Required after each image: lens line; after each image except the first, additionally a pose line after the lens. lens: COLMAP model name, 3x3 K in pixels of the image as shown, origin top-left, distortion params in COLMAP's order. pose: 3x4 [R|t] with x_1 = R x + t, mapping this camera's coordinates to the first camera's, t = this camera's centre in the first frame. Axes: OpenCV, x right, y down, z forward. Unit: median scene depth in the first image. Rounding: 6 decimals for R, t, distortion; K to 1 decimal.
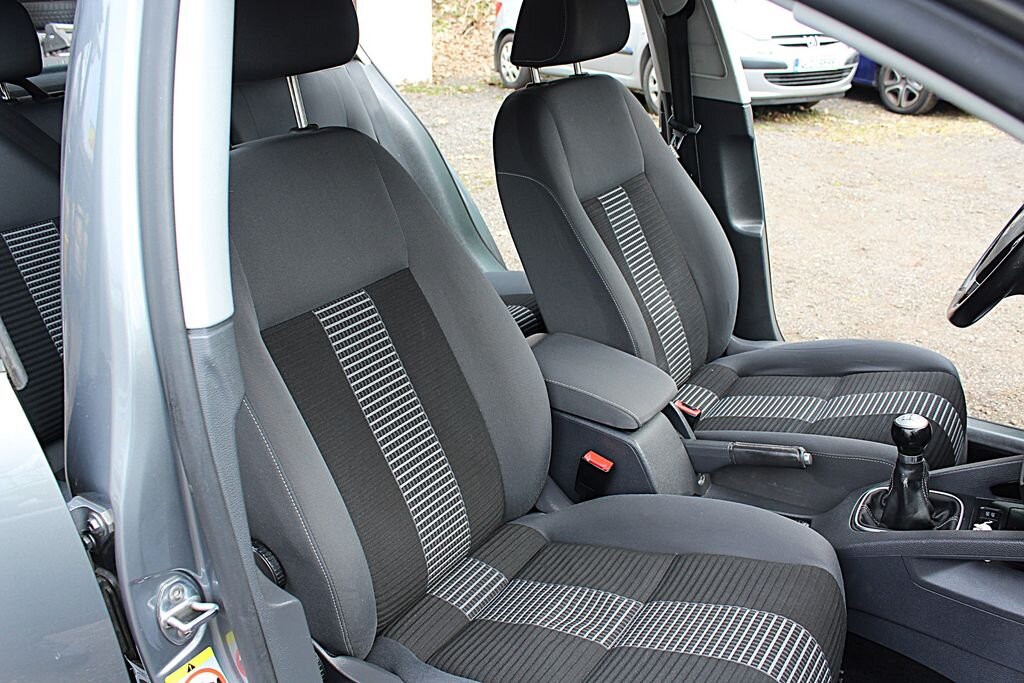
lens RADIAL K [[872.5, 0, 508.0], [0, 872.5, 349.0], [0, 0, 1]] dist [-0.171700, 0.162043]
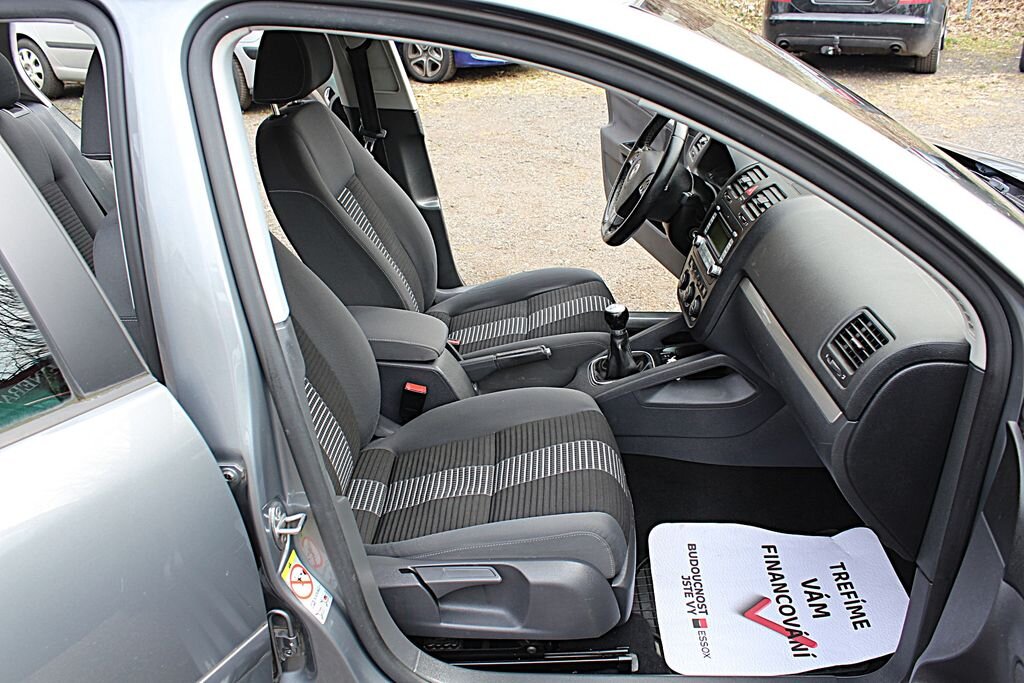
lens RADIAL K [[872.5, 0, 508.0], [0, 872.5, 349.0], [0, 0, 1]] dist [-0.171700, 0.162043]
pose [[0.853553, -0.221657, 0.471504, -0.323271], [0.210466, 0.974553, 0.077141, -0.005045], [-0.476605, 0.033392, 0.878483, -0.220544]]
